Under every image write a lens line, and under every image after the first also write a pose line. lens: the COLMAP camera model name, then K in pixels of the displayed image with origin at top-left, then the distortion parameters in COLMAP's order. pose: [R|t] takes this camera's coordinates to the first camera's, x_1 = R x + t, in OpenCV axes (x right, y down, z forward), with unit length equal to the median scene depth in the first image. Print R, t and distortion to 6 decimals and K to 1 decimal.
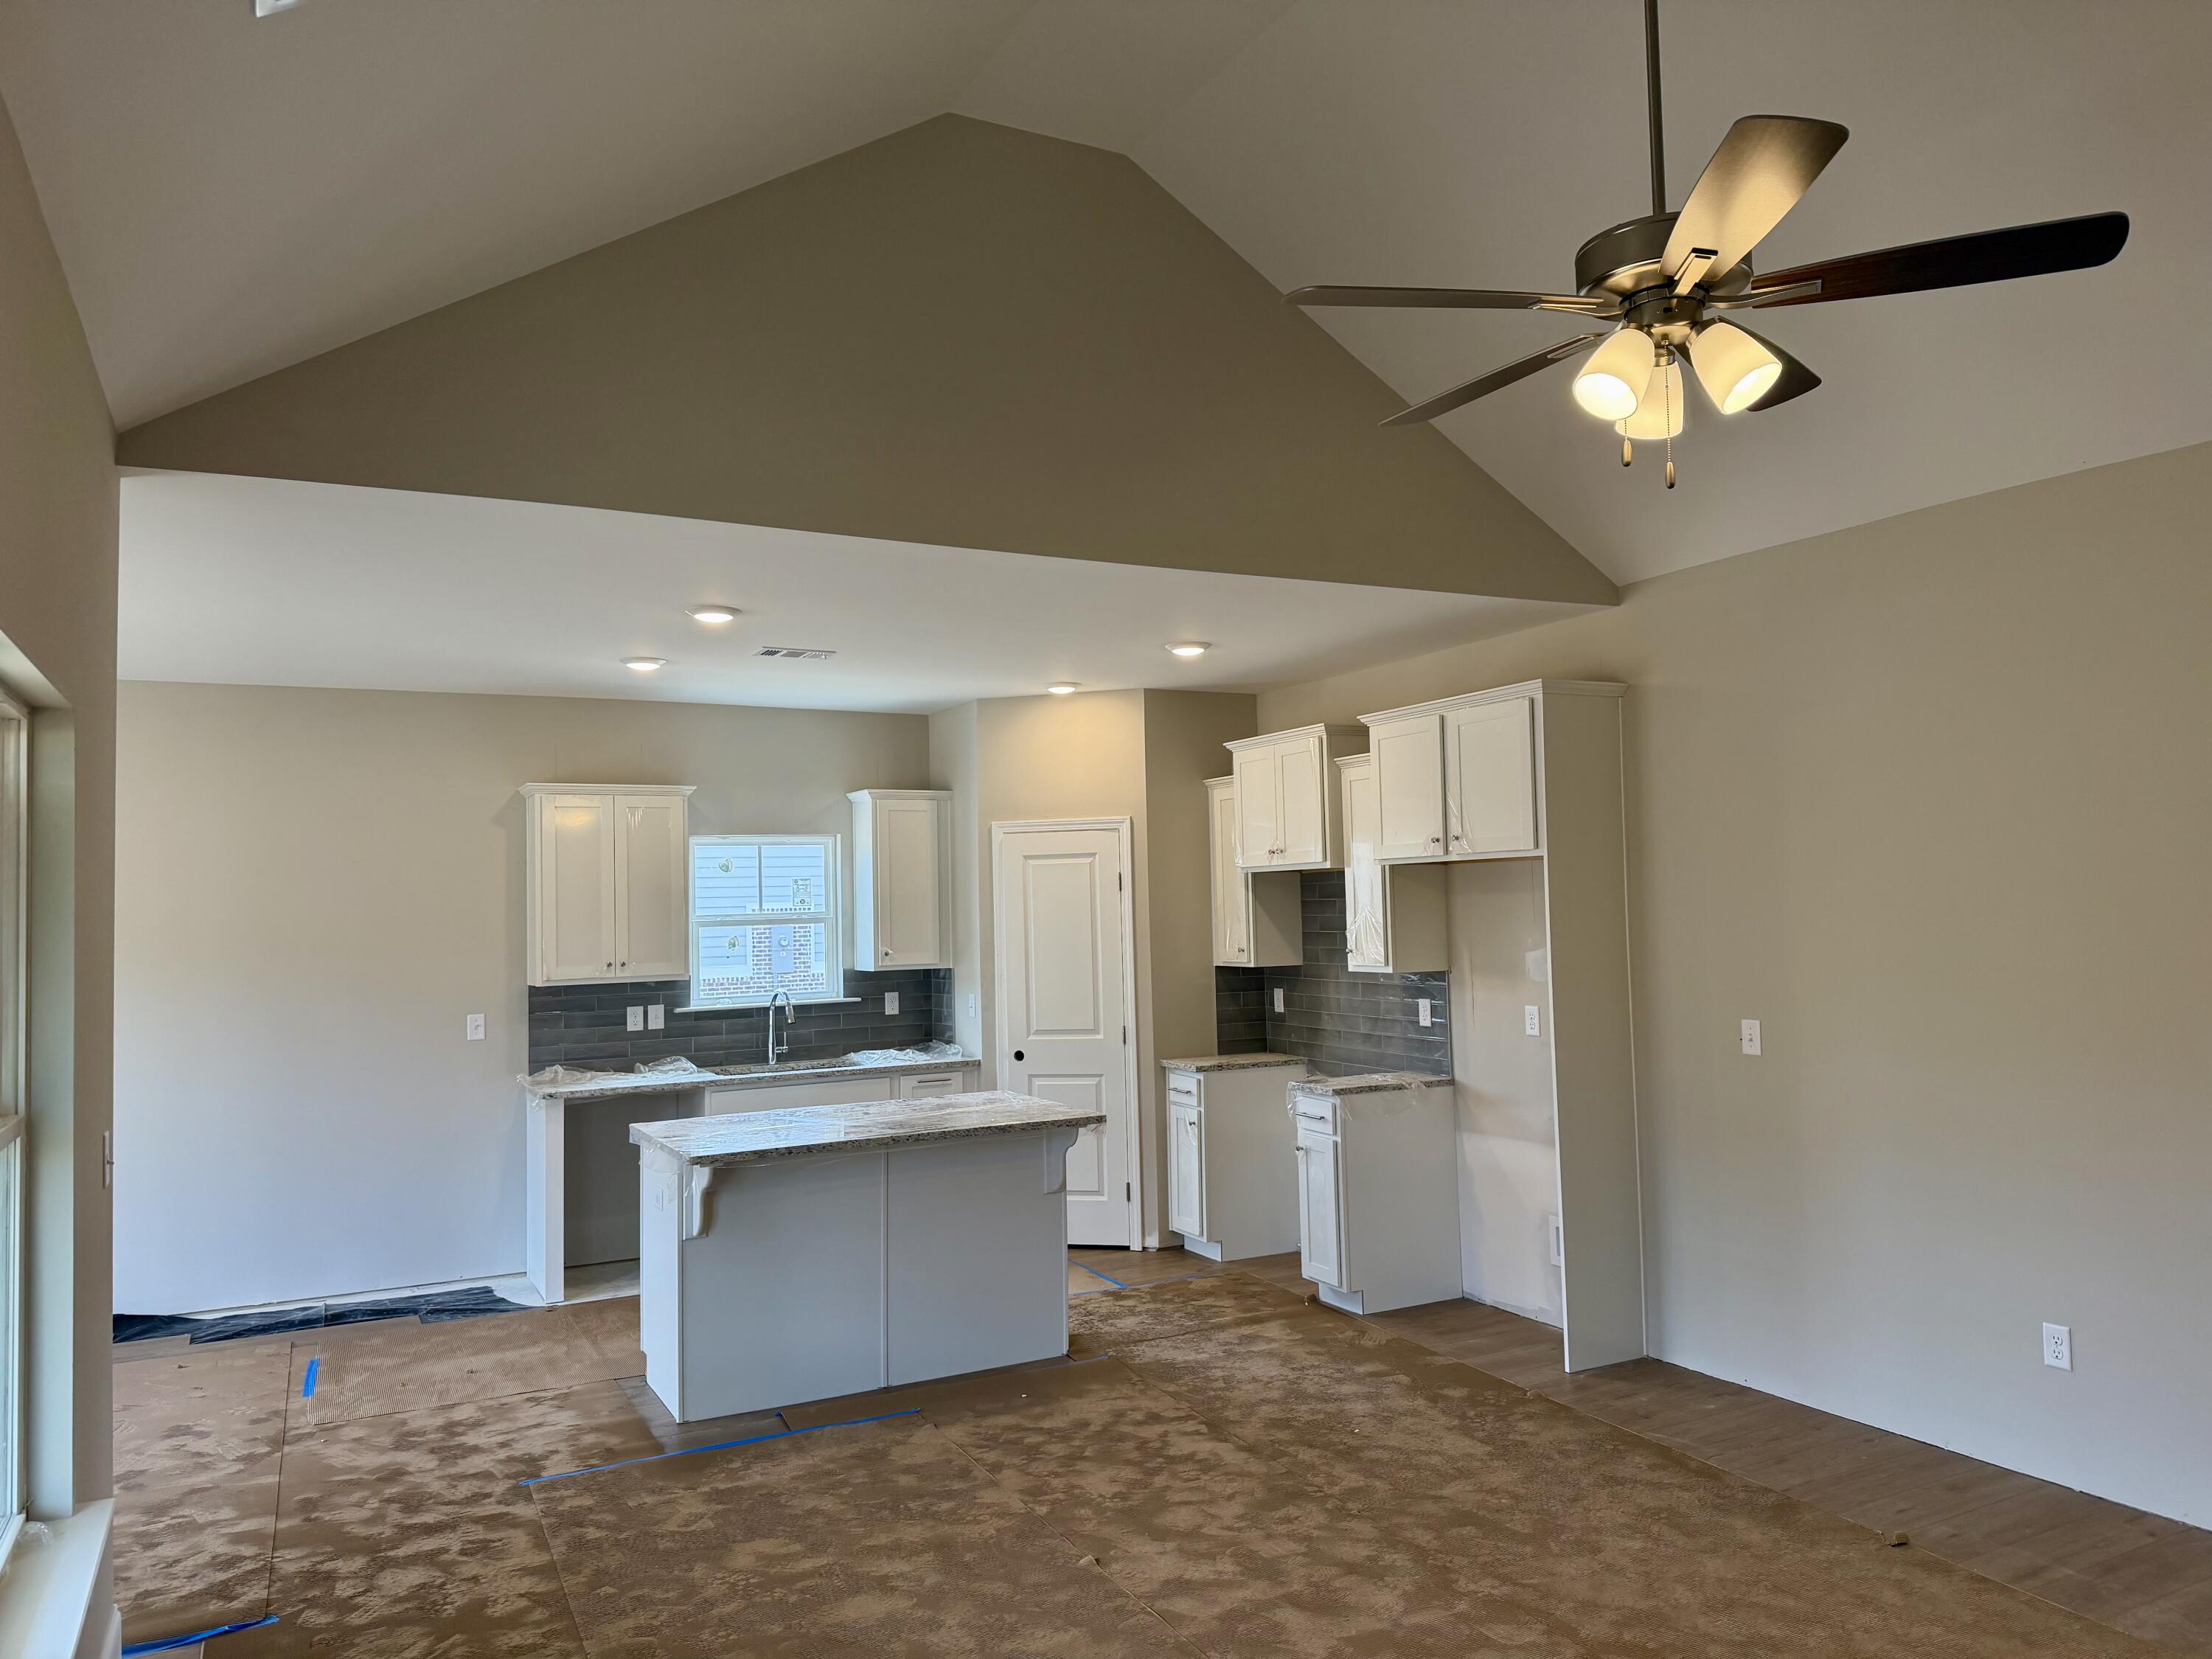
lens RADIAL K [[1550.2, 0, 1106.0], [0, 1550.2, 829.5], [0, 0, 1]] dist [0.134234, -0.246521]
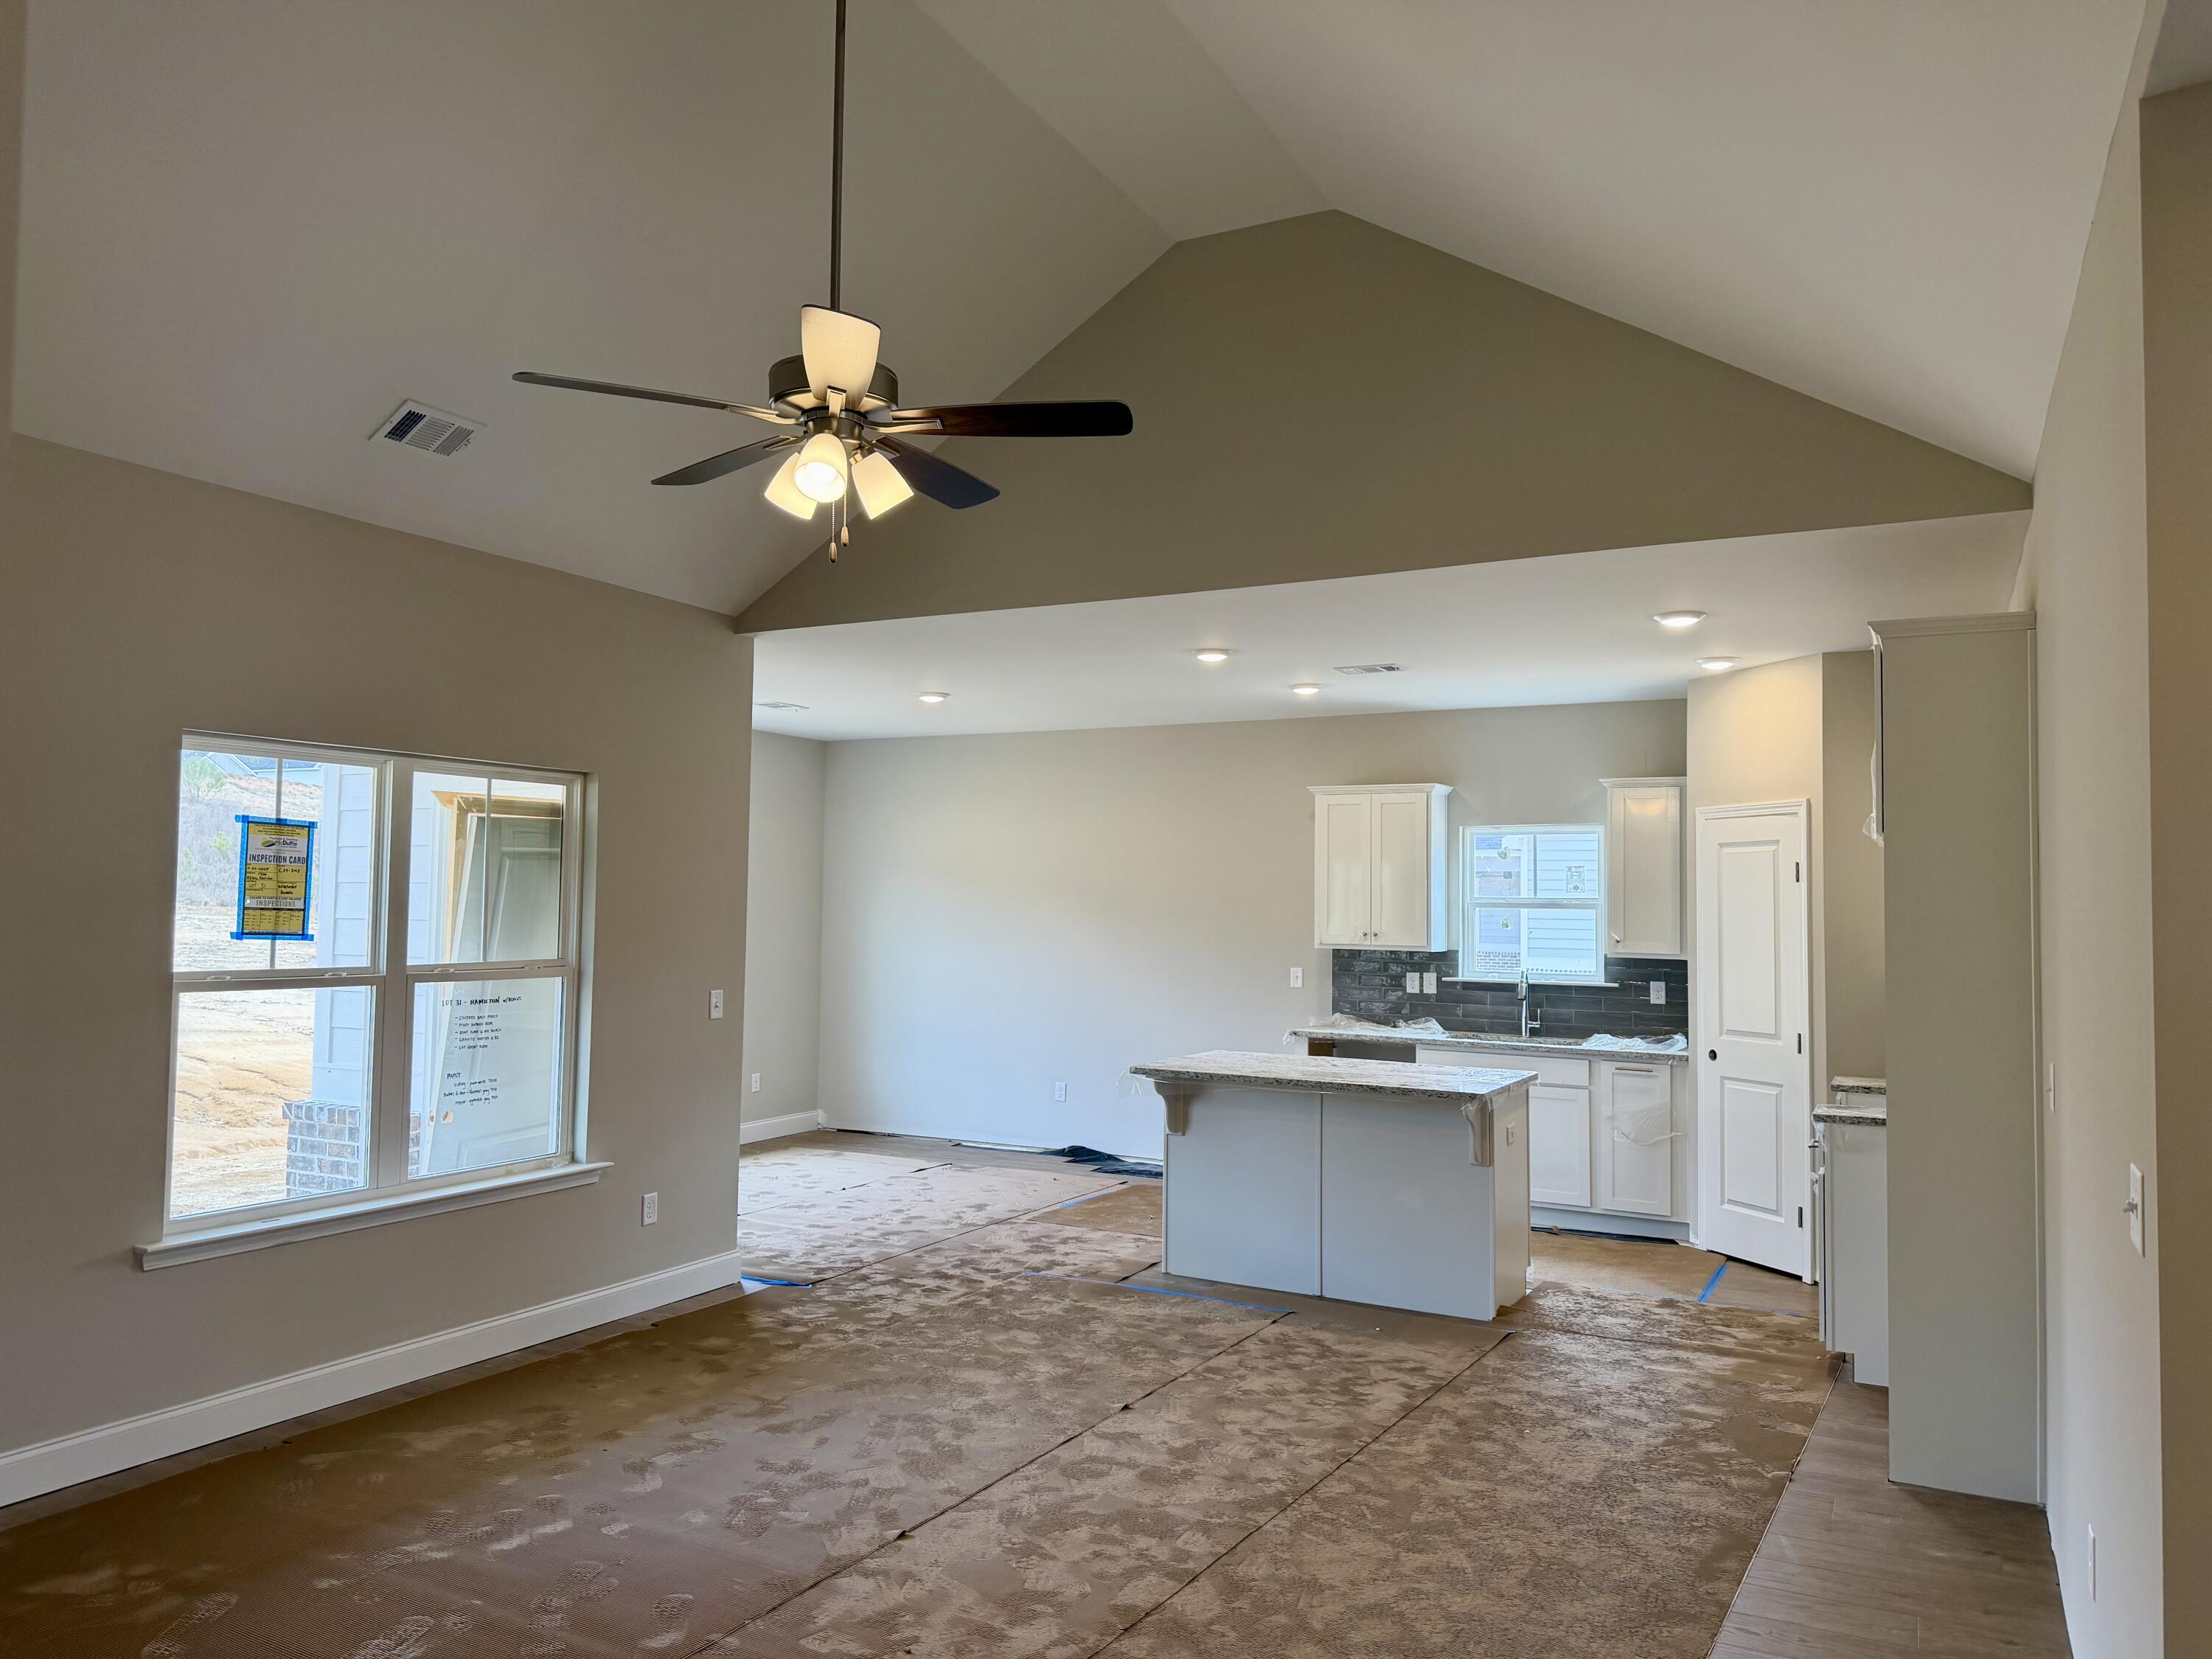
lens RADIAL K [[1550.5, 0, 1106.0], [0, 1550.5, 829.5], [0, 0, 1]] dist [0.024407, -0.061184]
pose [[0.562996, -0.006728, -0.826432, 0.658172], [0.005307, 0.999976, -0.004526, 0.014078], [0.826443, -0.001838, 0.563018, 0.207908]]
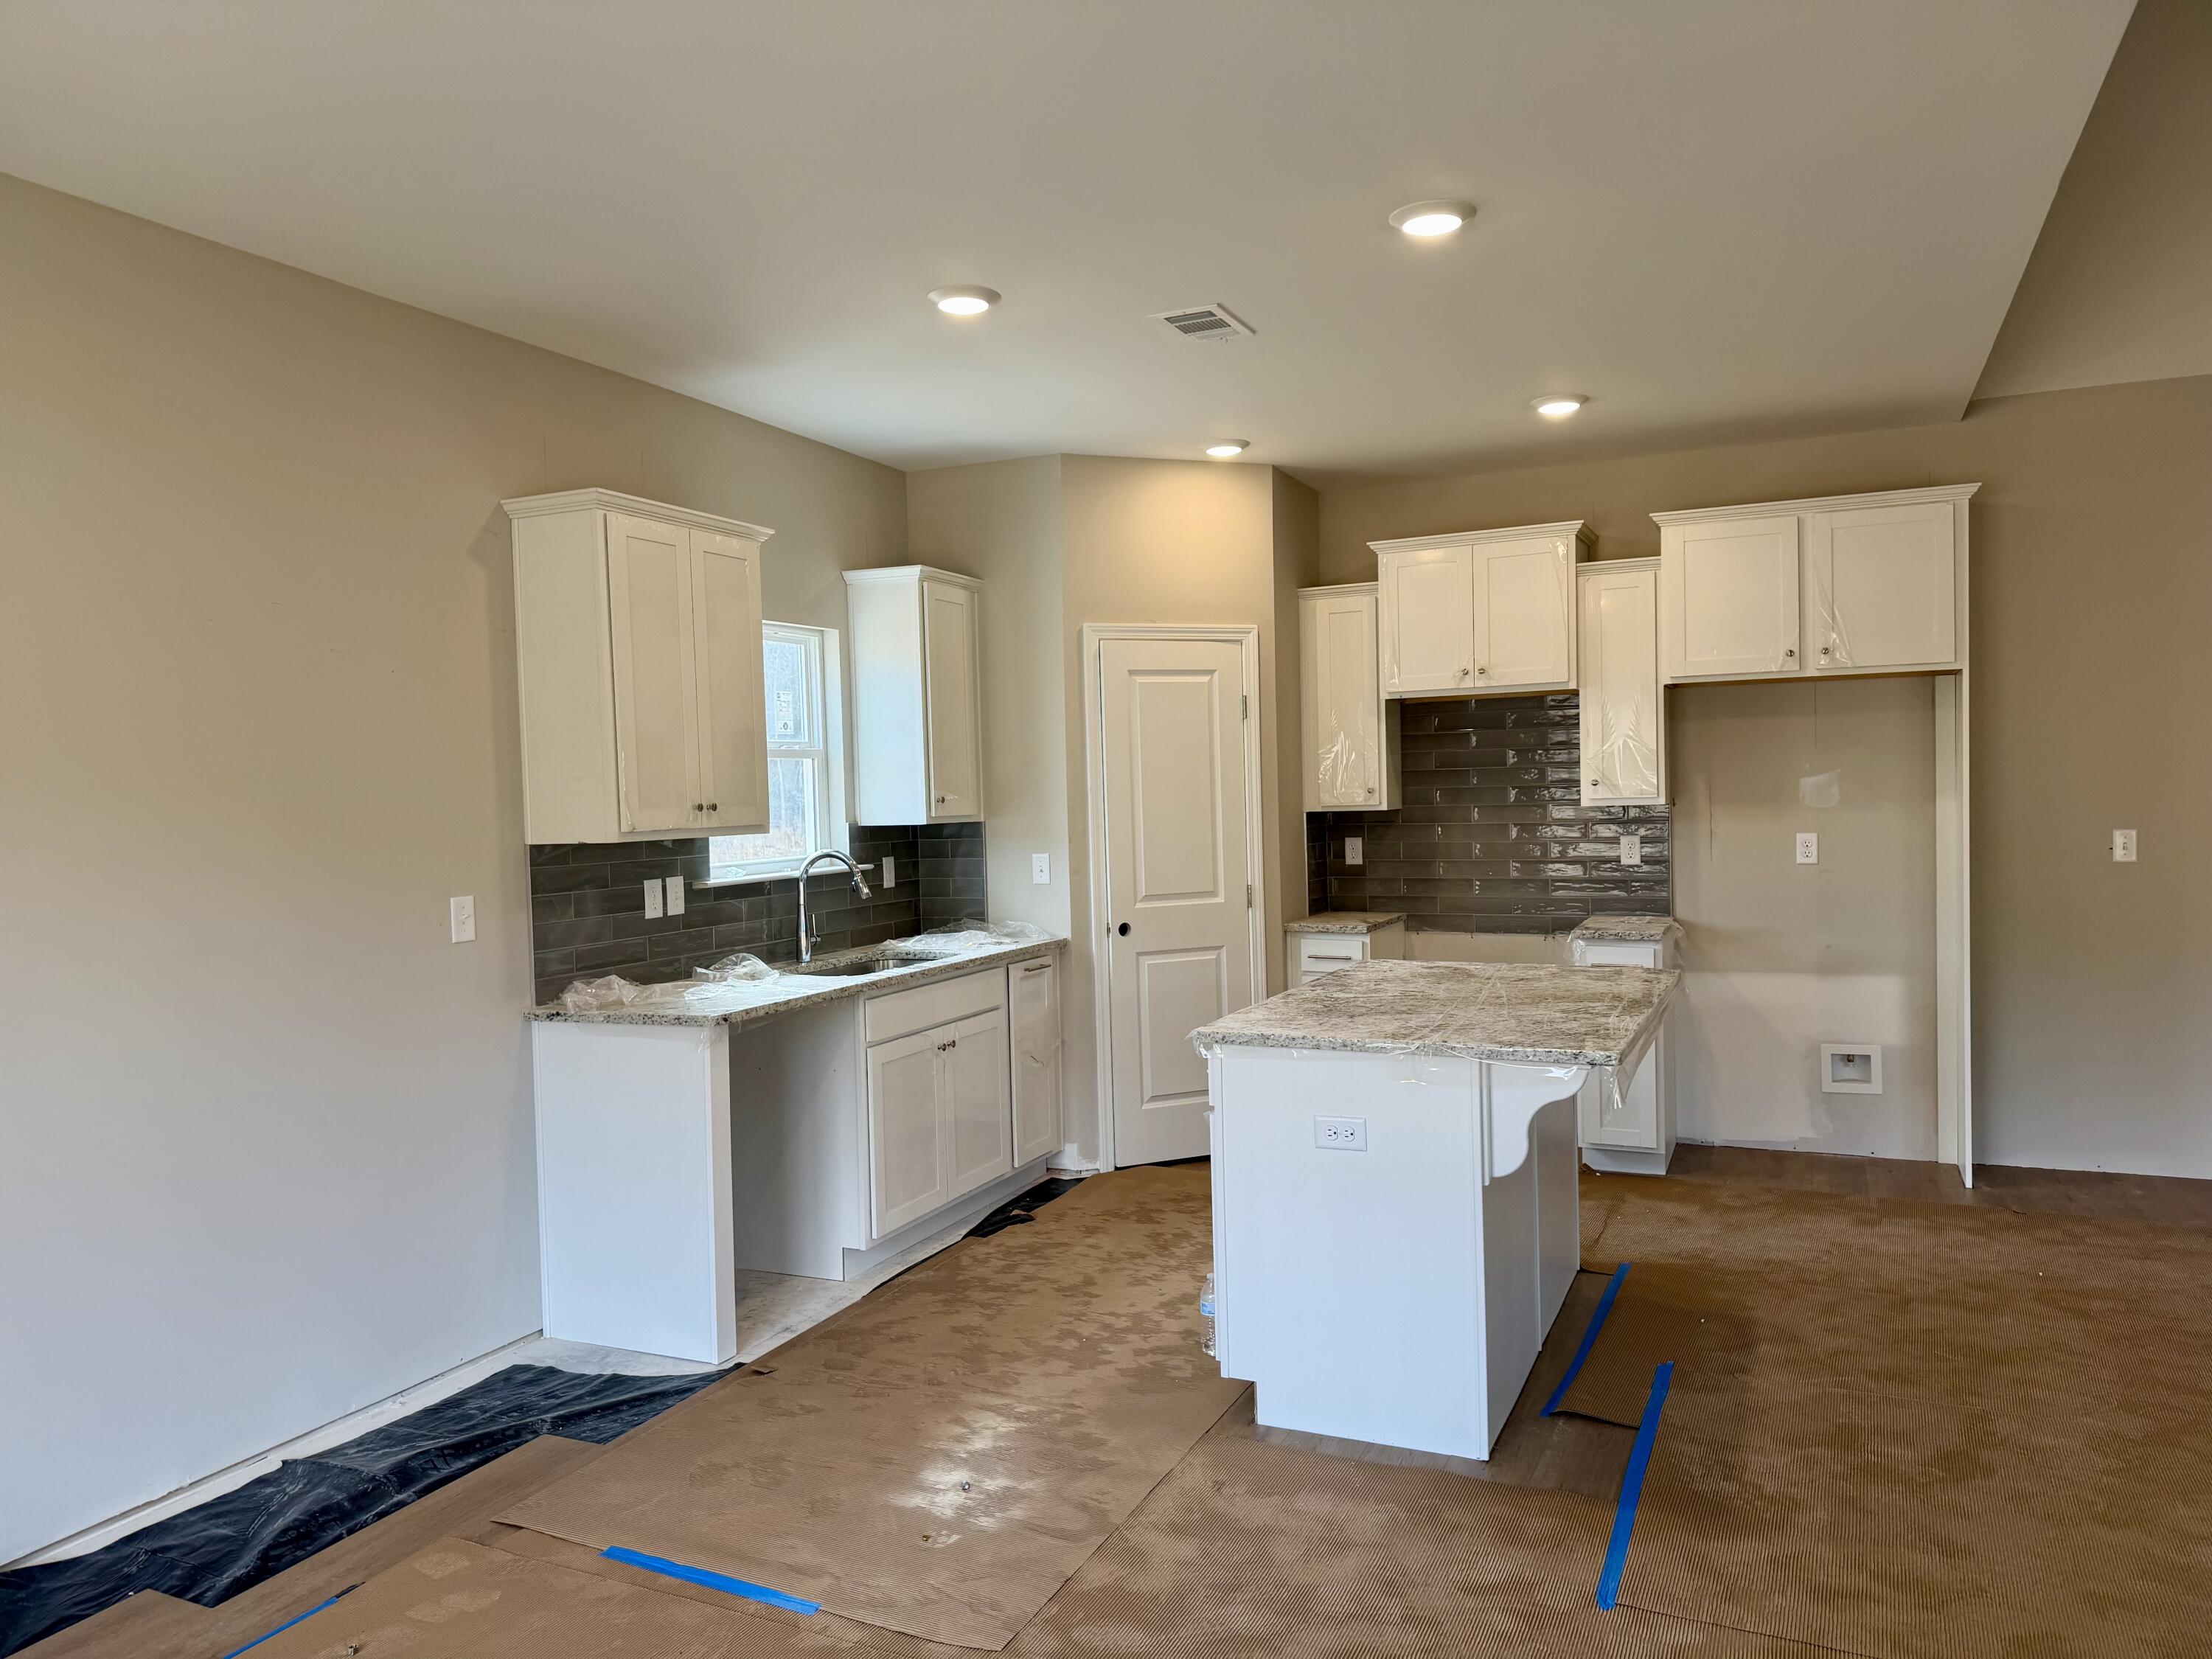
lens RADIAL K [[1550.2, 0, 1106.0], [0, 1550.2, 829.5], [0, 0, 1]] dist [0.134234, -0.246521]
pose [[0.795197, -0.012416, 0.606223, -0.671866], [-0.022922, 0.998460, 0.050516, 0.072810], [-0.605917, -0.054066, 0.793688, 0.503741]]
